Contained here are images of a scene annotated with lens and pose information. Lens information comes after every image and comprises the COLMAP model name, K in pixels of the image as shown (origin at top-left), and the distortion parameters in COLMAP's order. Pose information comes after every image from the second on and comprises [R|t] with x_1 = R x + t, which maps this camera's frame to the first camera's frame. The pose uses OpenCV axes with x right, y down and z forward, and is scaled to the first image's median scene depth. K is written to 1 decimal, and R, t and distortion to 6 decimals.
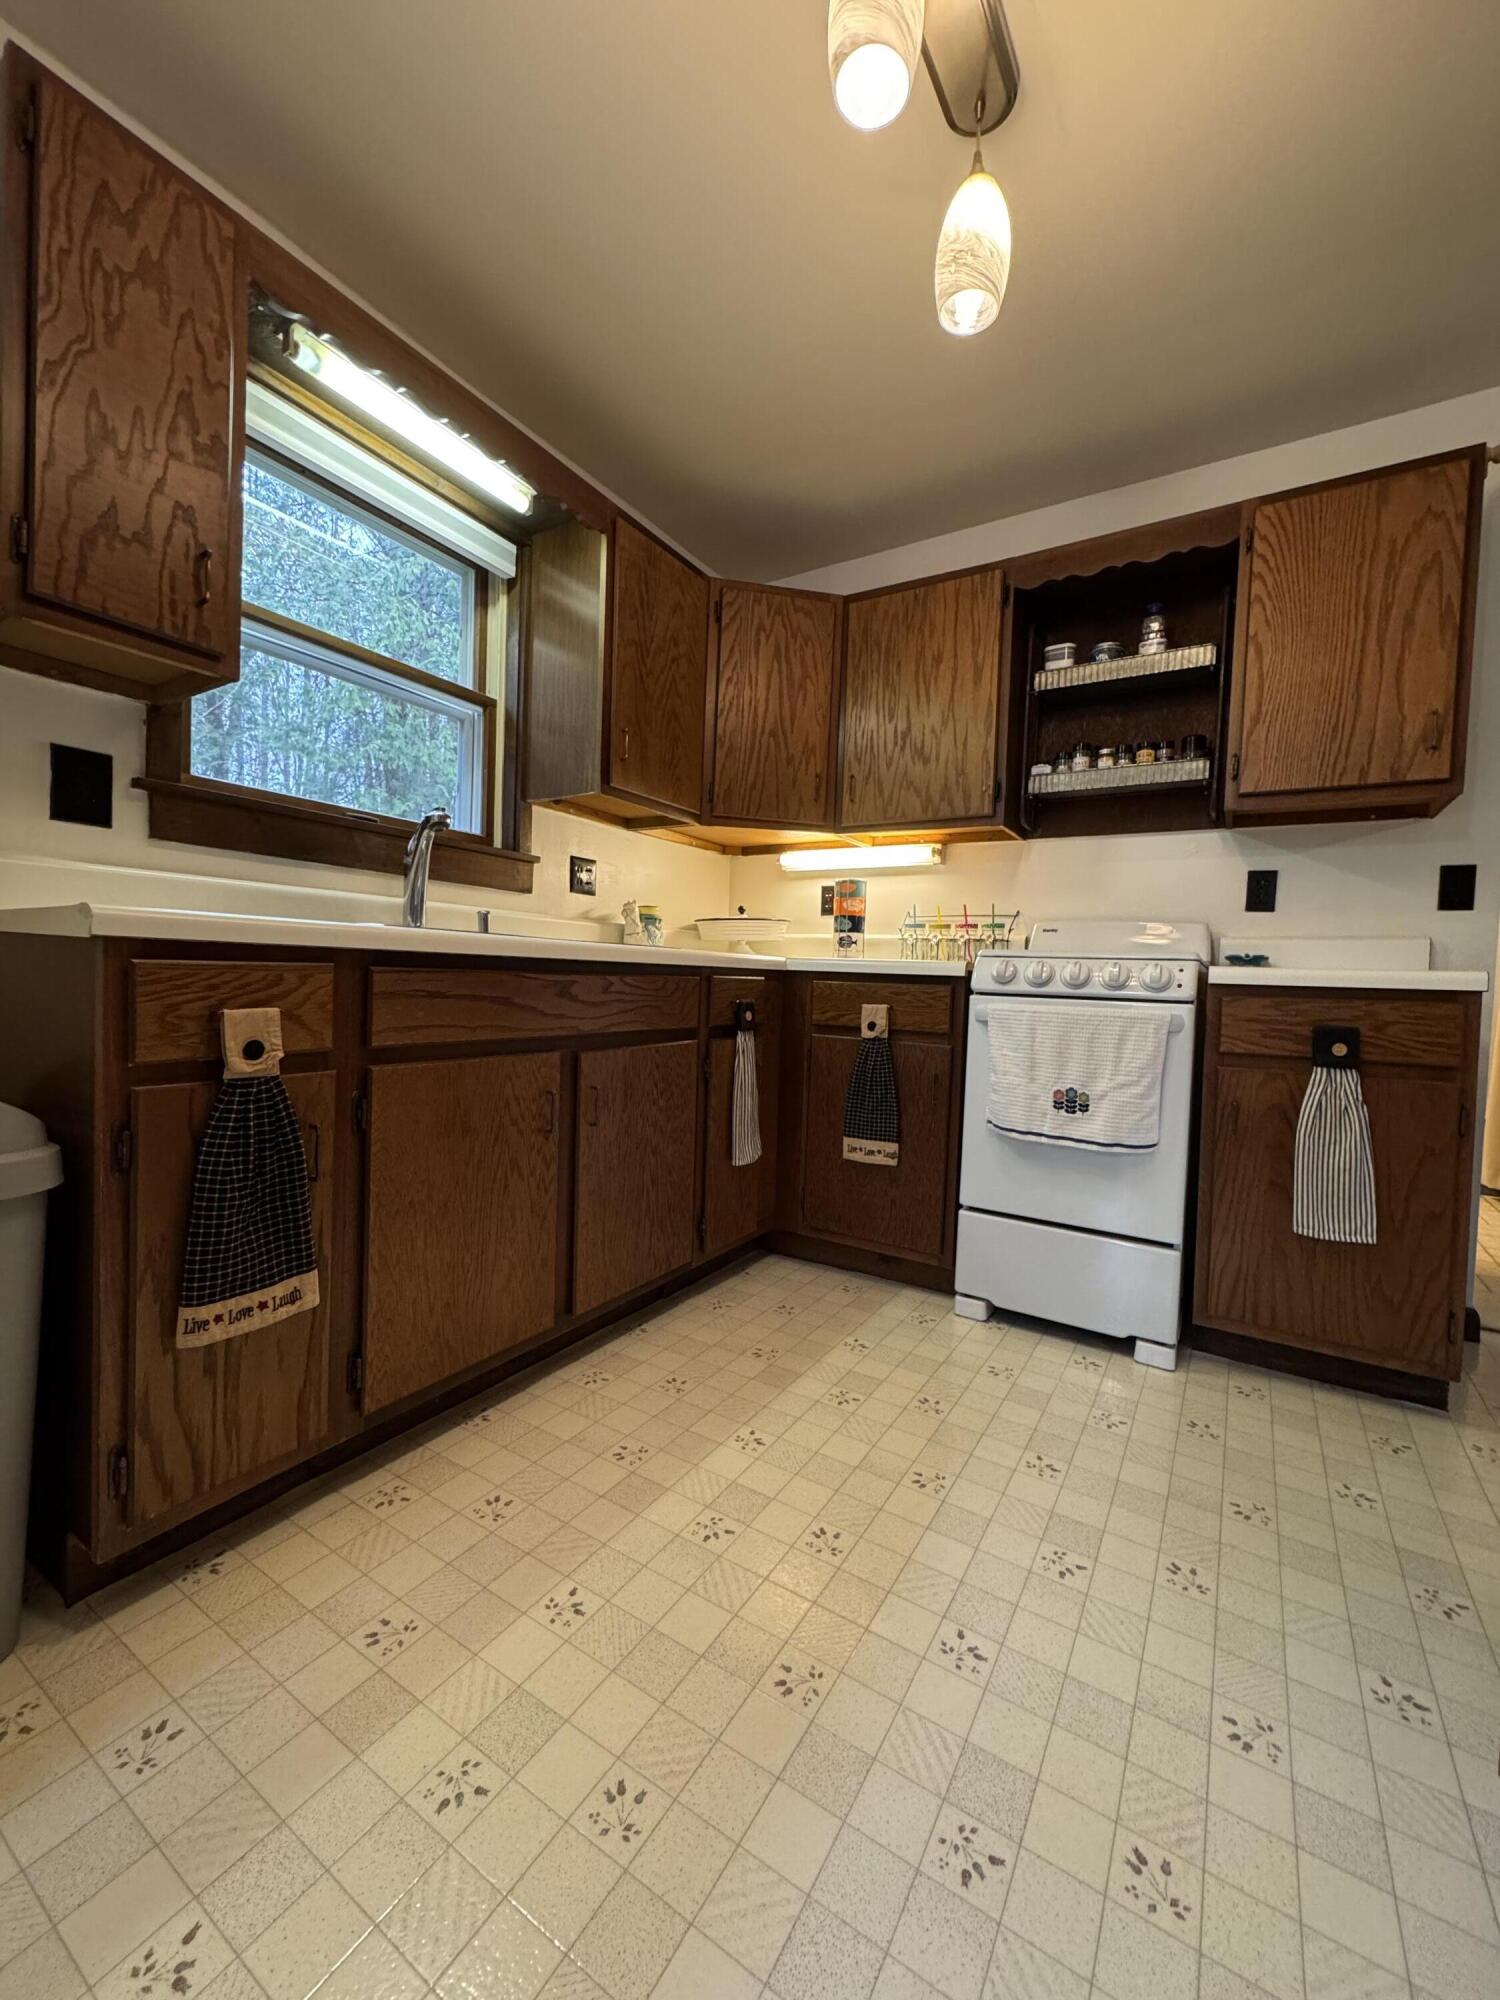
lens RADIAL K [[794.4, 0, 754.1], [0, 794.4, 1002.9], [0, 0, 1]] dist [-0.010009, 0.001666]
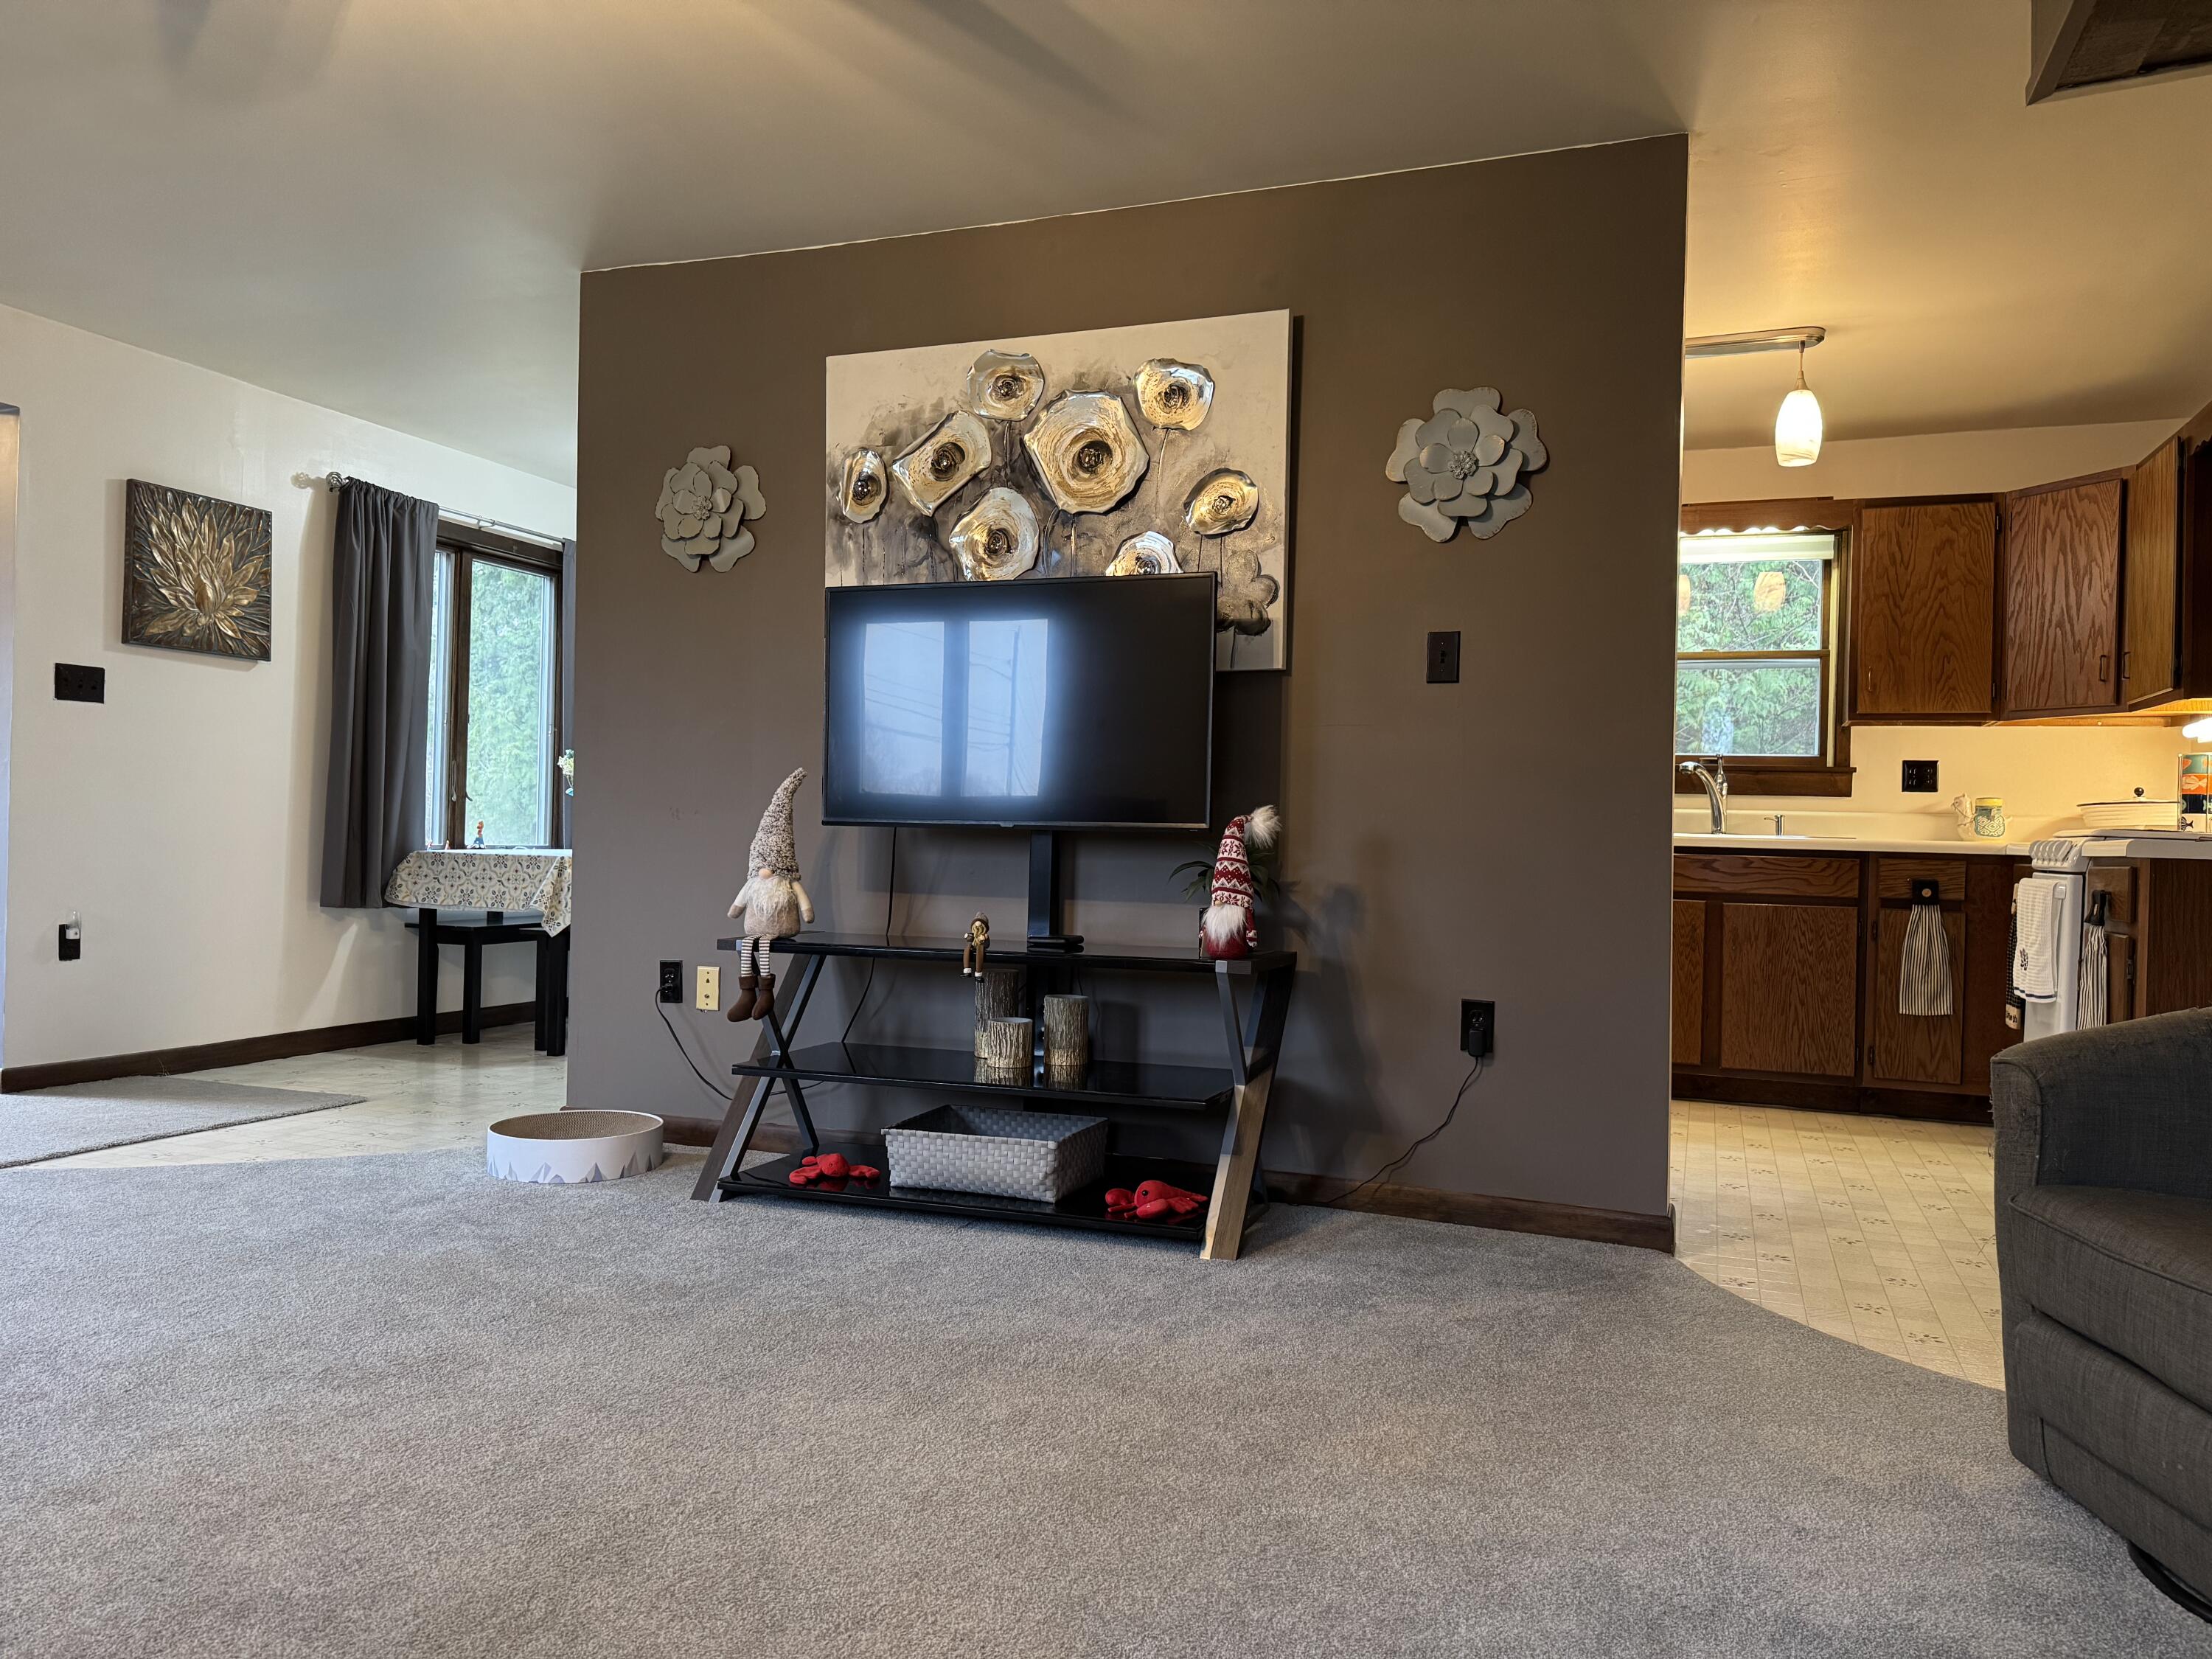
lens RADIAL K [[1598.7, 0, 1059.8], [0, 1598.7, 820.9], [0, 0, 1]] dist [0.076992, -0.033588]
pose [[0.165657, -0.037903, -0.985455, 2.578509], [-0.051475, 0.997567, -0.047022, 0.107794], [0.984839, 0.058516, 0.163303, -0.819552]]
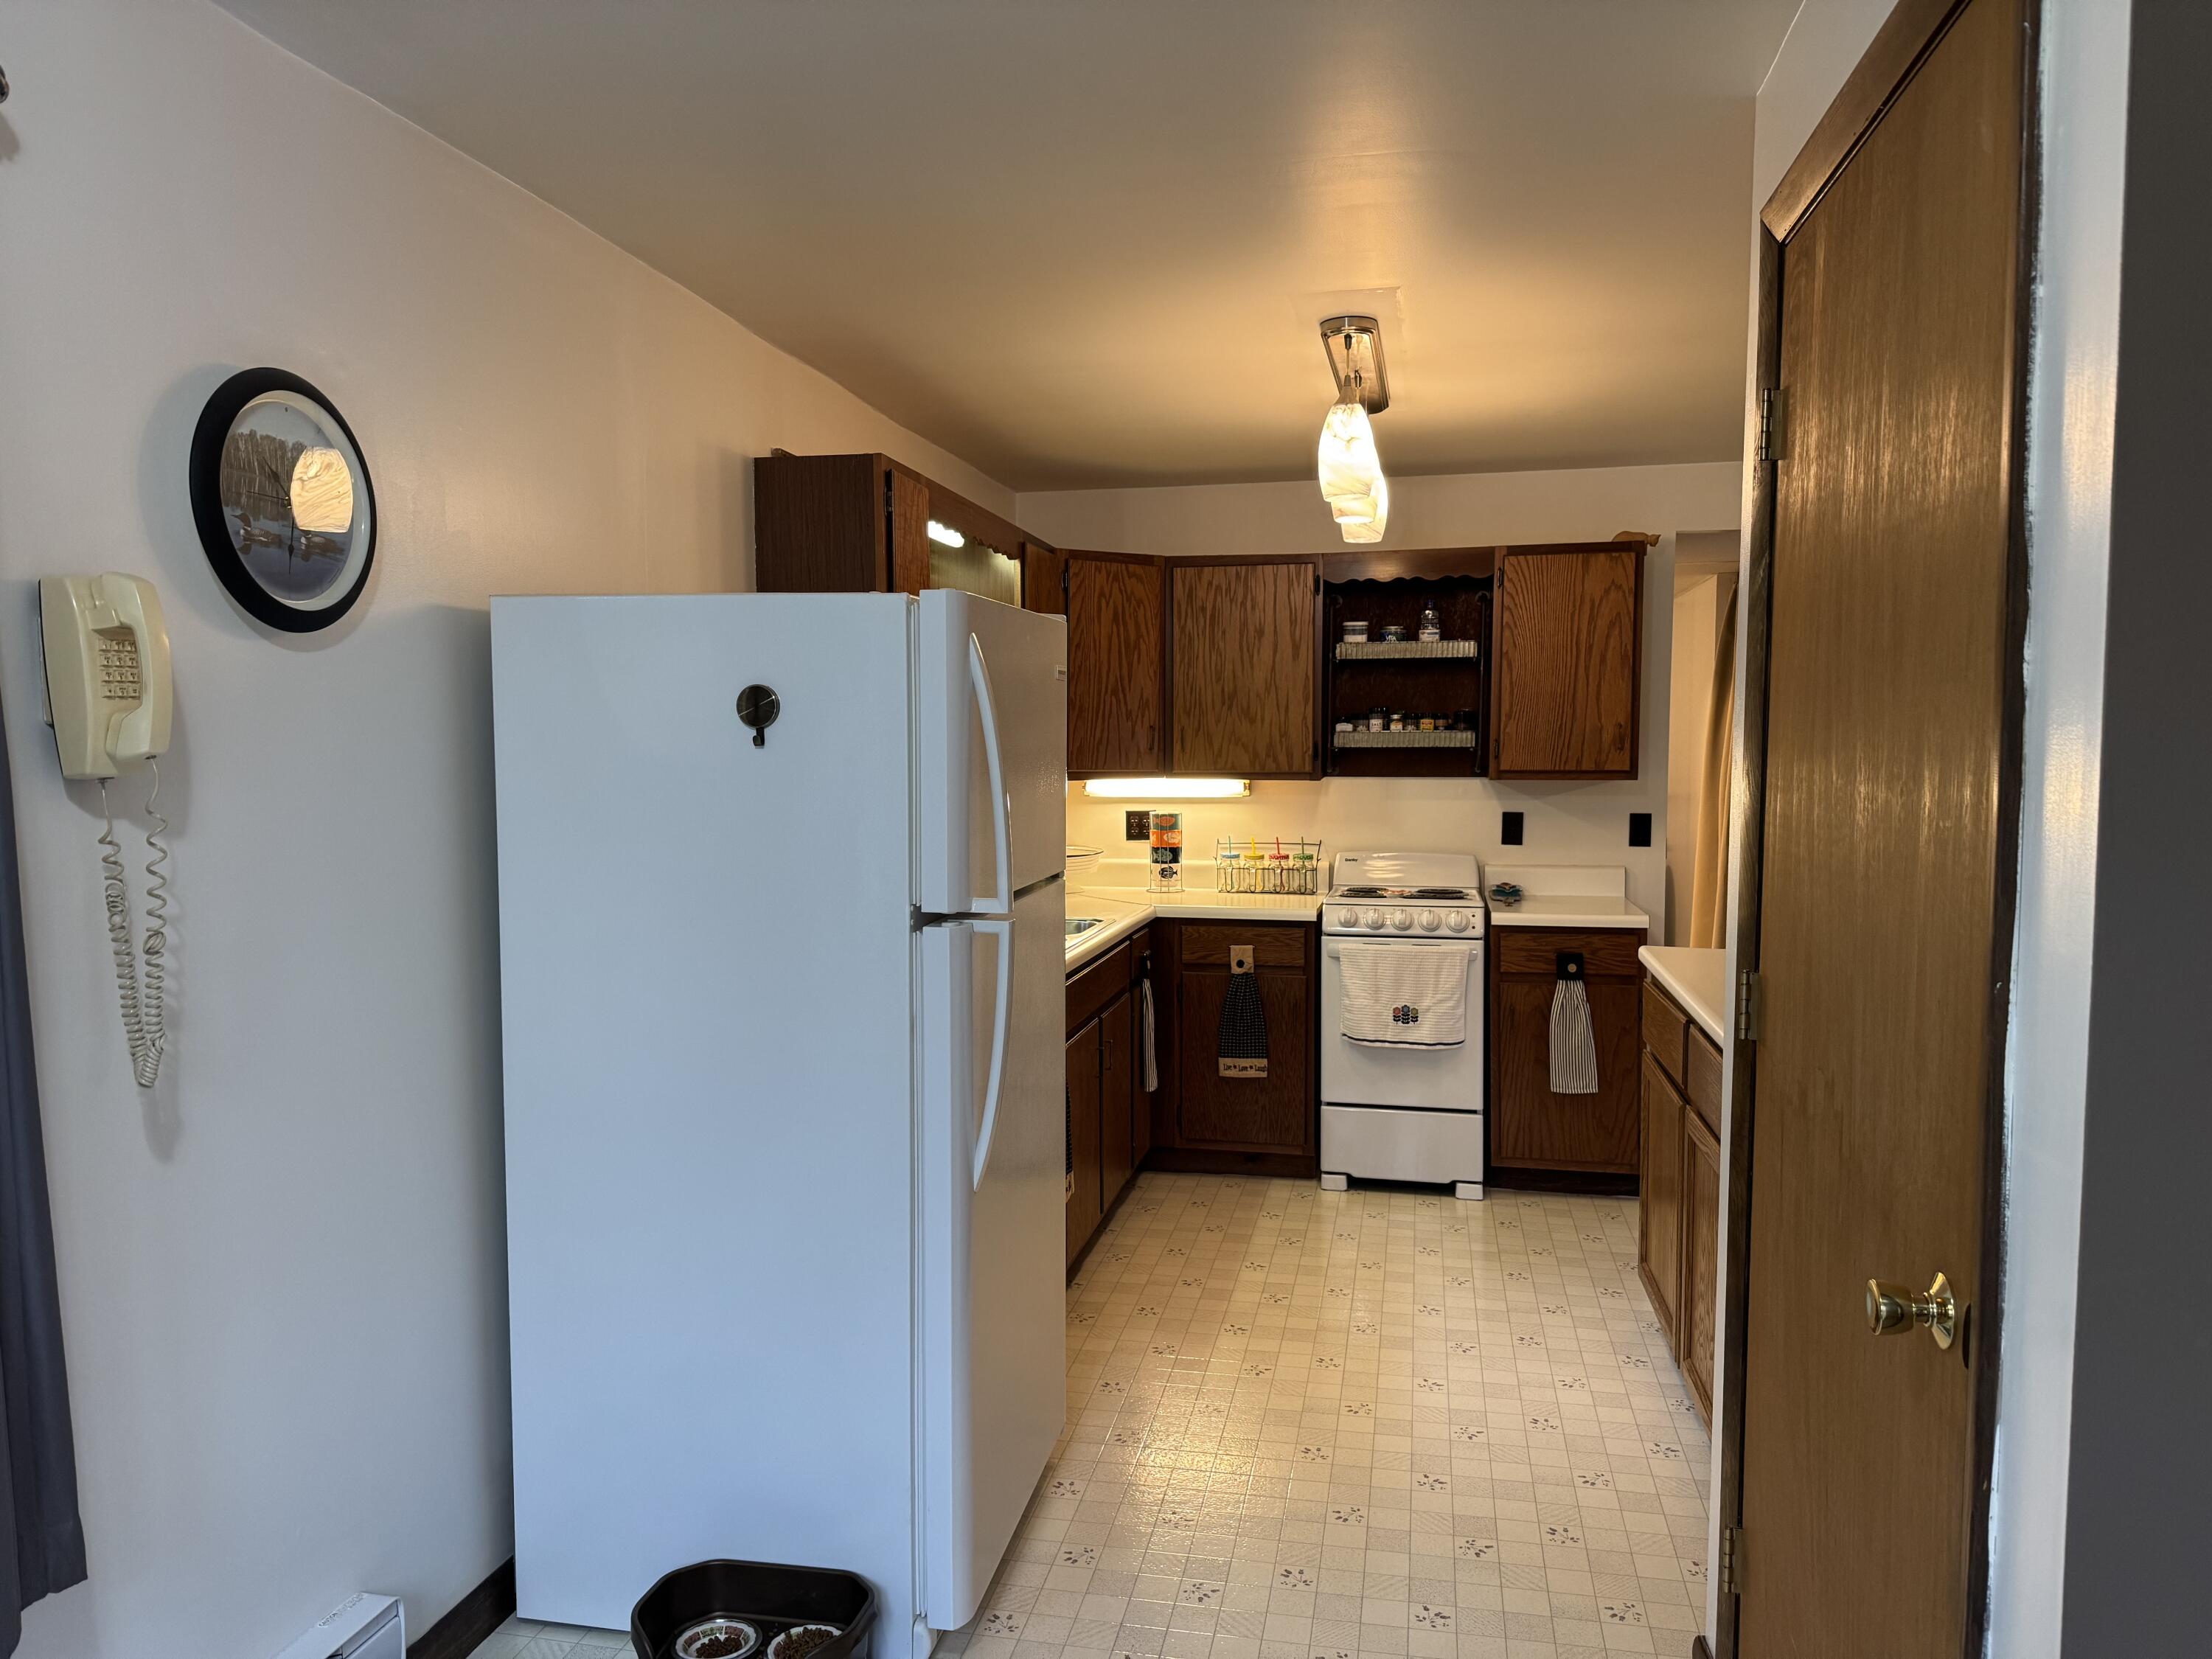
lens RADIAL K [[1598.7, 0, 1084.5], [0, 1598.7, 822.2], [0, 0, 1]] dist [0.076992, -0.033588]
pose [[0.936945, -0.055069, 0.345110, -1.056977], [0.045787, 0.998338, 0.034996, -0.330251], [-0.346464, -0.016988, 0.937910, -1.397141]]
